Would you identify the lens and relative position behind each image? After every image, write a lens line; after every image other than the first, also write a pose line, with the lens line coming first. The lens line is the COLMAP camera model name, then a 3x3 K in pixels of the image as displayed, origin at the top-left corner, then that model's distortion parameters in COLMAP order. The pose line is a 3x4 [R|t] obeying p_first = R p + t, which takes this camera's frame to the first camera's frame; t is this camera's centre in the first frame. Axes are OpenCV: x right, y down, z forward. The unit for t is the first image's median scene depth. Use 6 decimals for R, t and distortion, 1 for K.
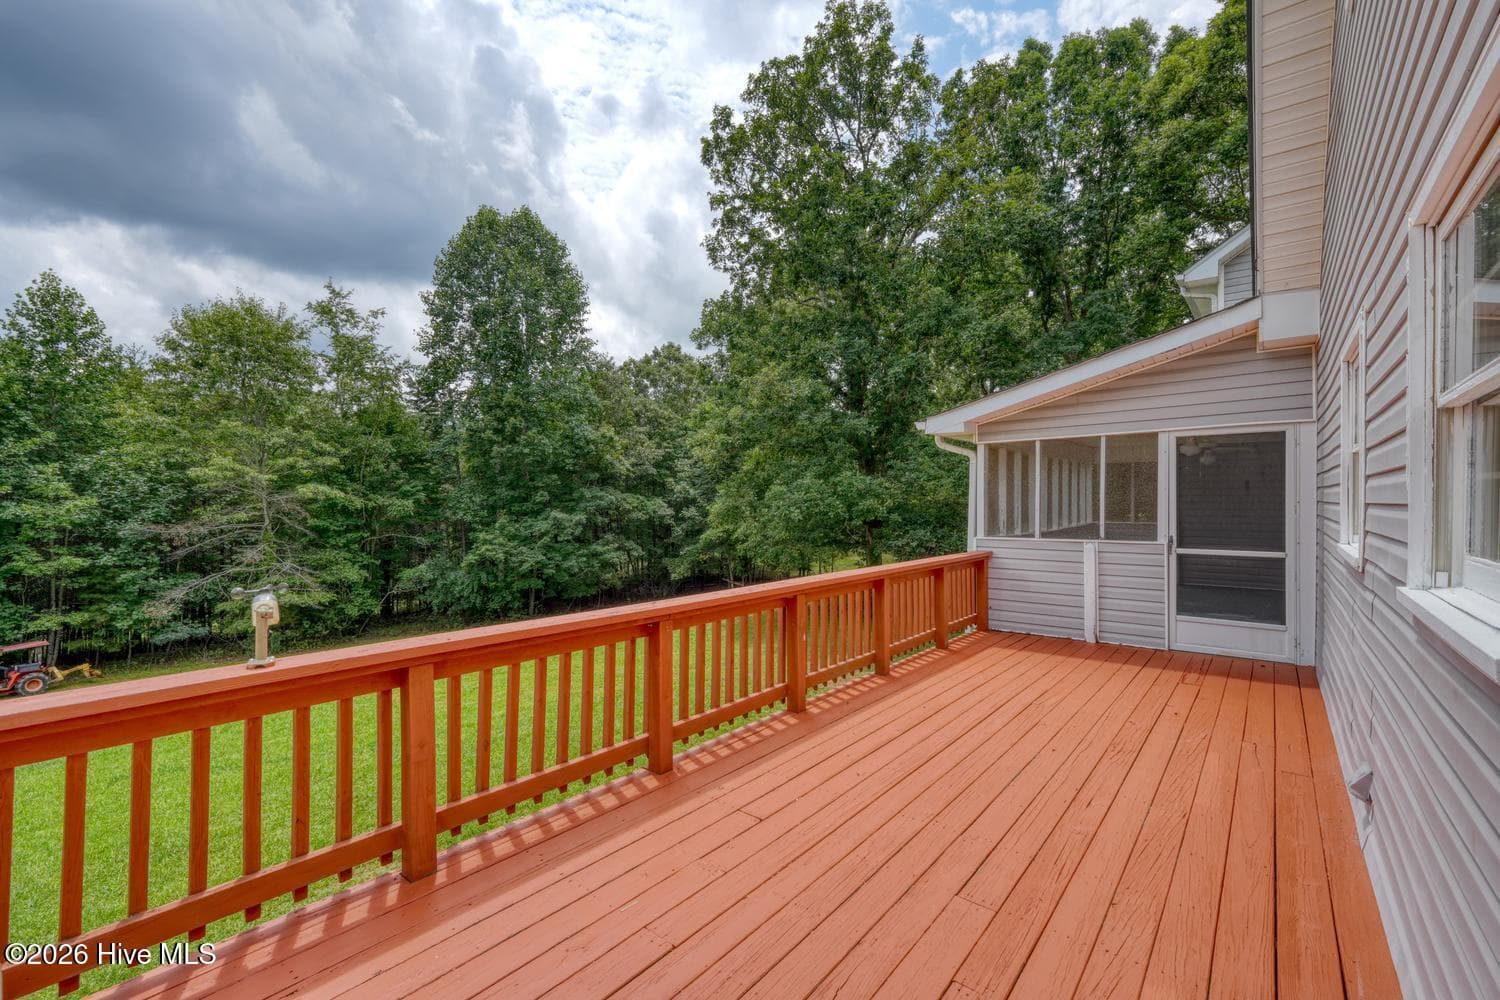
lens RADIAL K [[645.4, 0, 750.0], [0, 645.4, 500.0], [0, 0, 1]] dist [-0.009021, -0.000272]
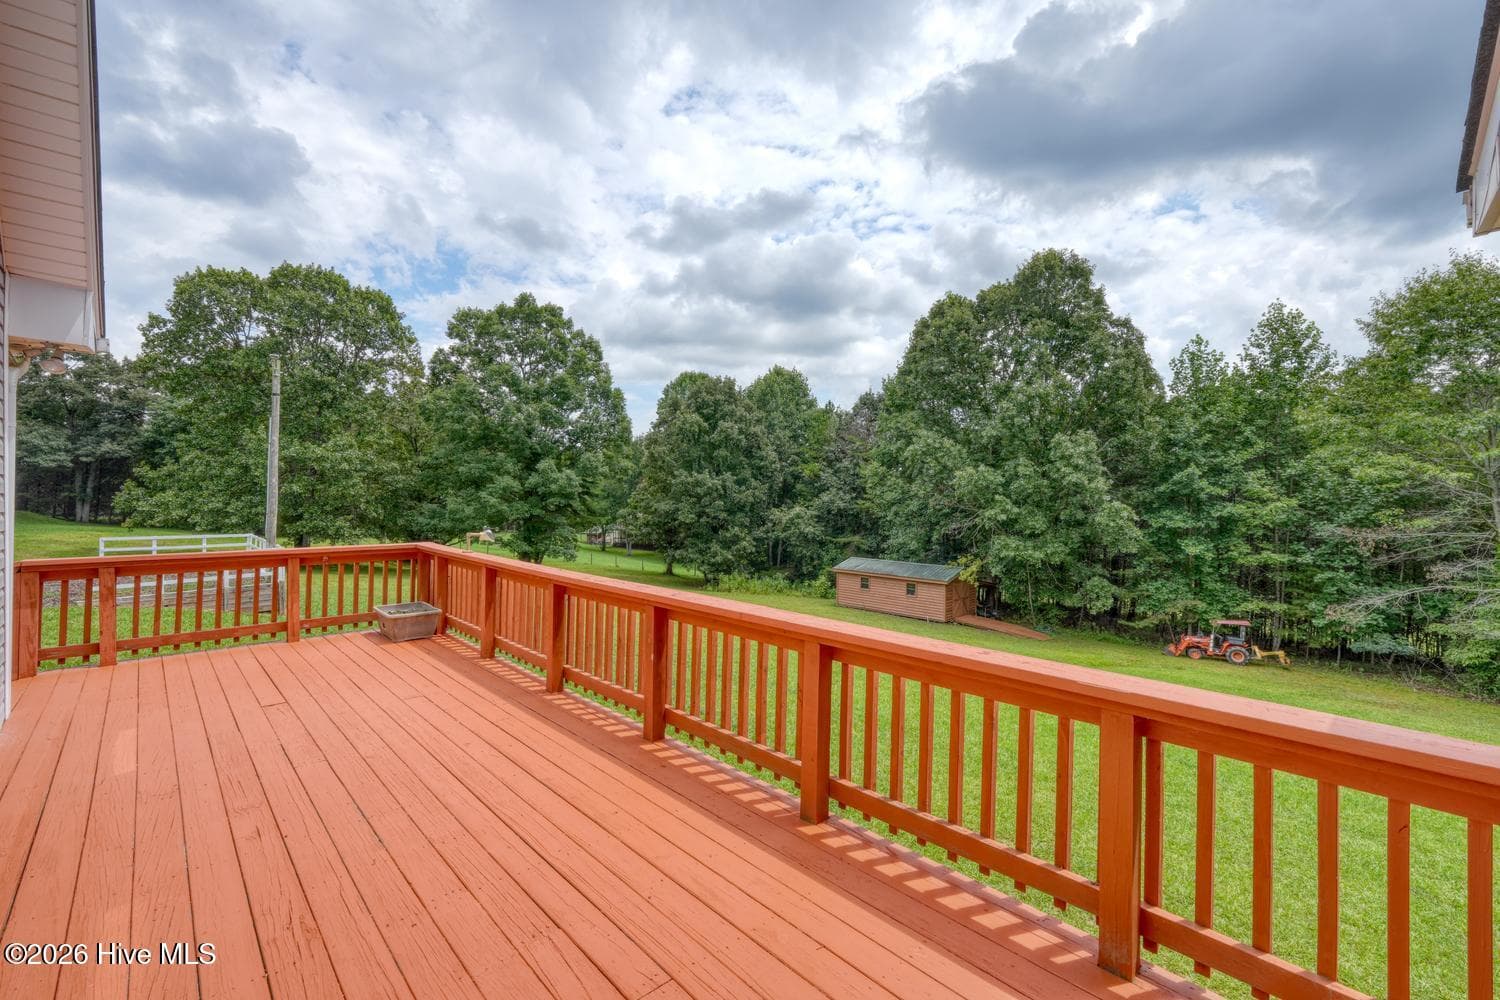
lens RADIAL K [[645.4, 0, 750.0], [0, 645.4, 500.0], [0, 0, 1]] dist [-0.009021, -0.000272]
pose [[-0.127802, 0.003913, -0.991792, 0.143076], [-0.009276, 0.999944, 0.005140, -0.000129], [0.991756, 0.009856, -0.127759, 0.193069]]
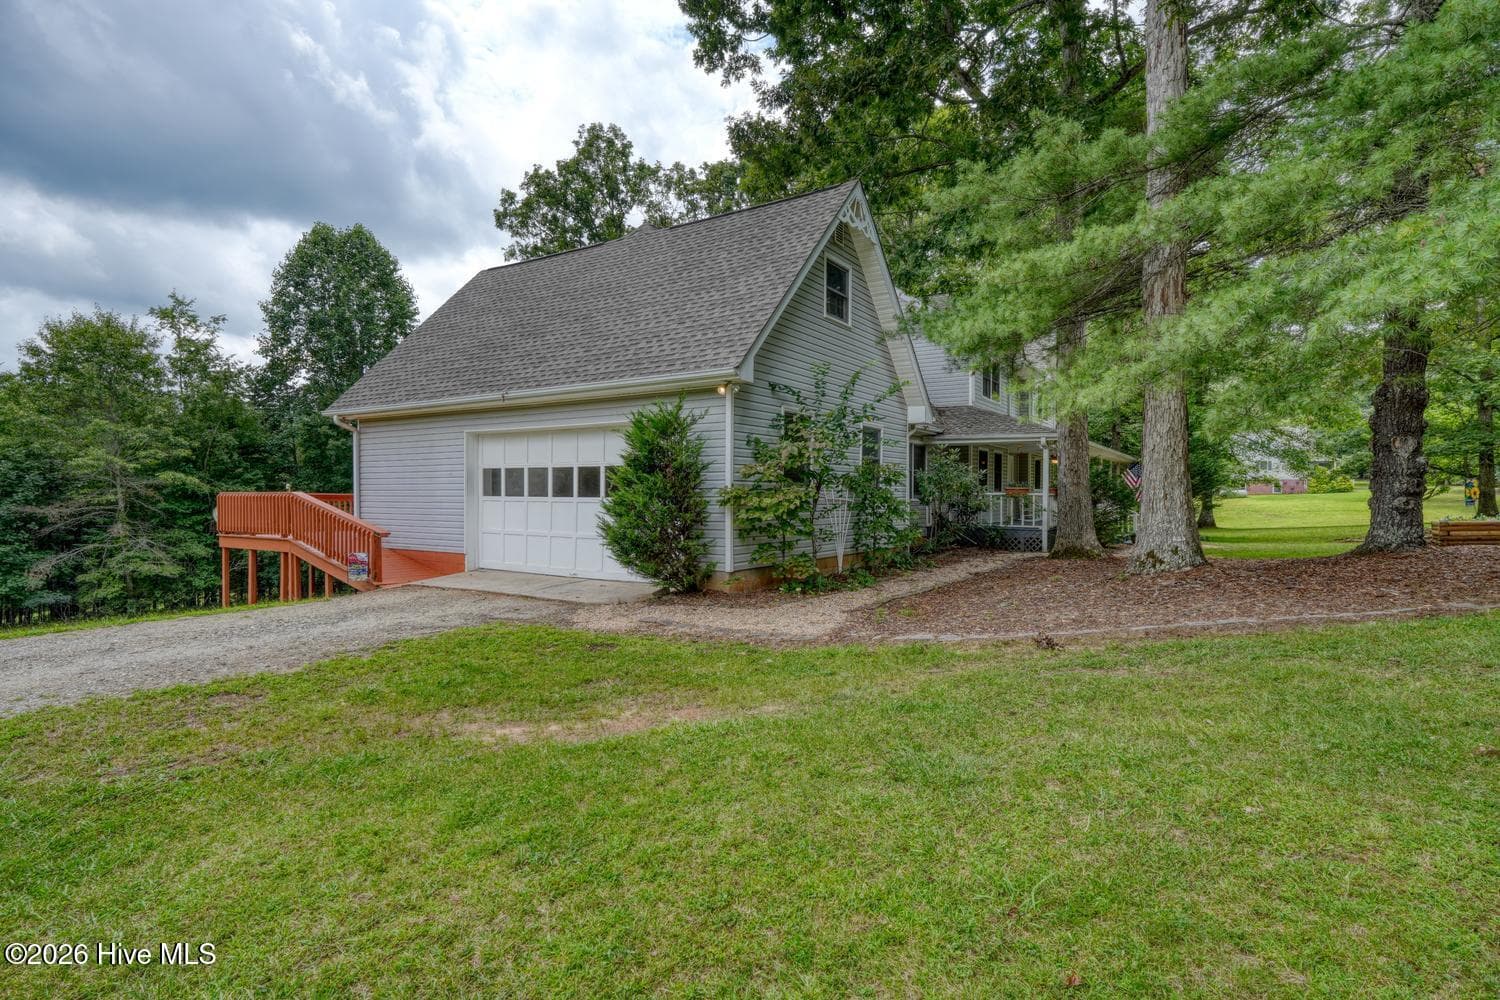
lens RADIAL K [[776.4, 0, 750.0], [0, 776.4, 500.0], [0, 0, 1]] dist [-0.003385, -0.001074]
pose [[0.993200, -0.001745, 0.116404, 0.211373], [0.001090, 0.999983, 0.005692, 0.019259], [-0.116412, -0.005527, 0.993186, -0.524171]]
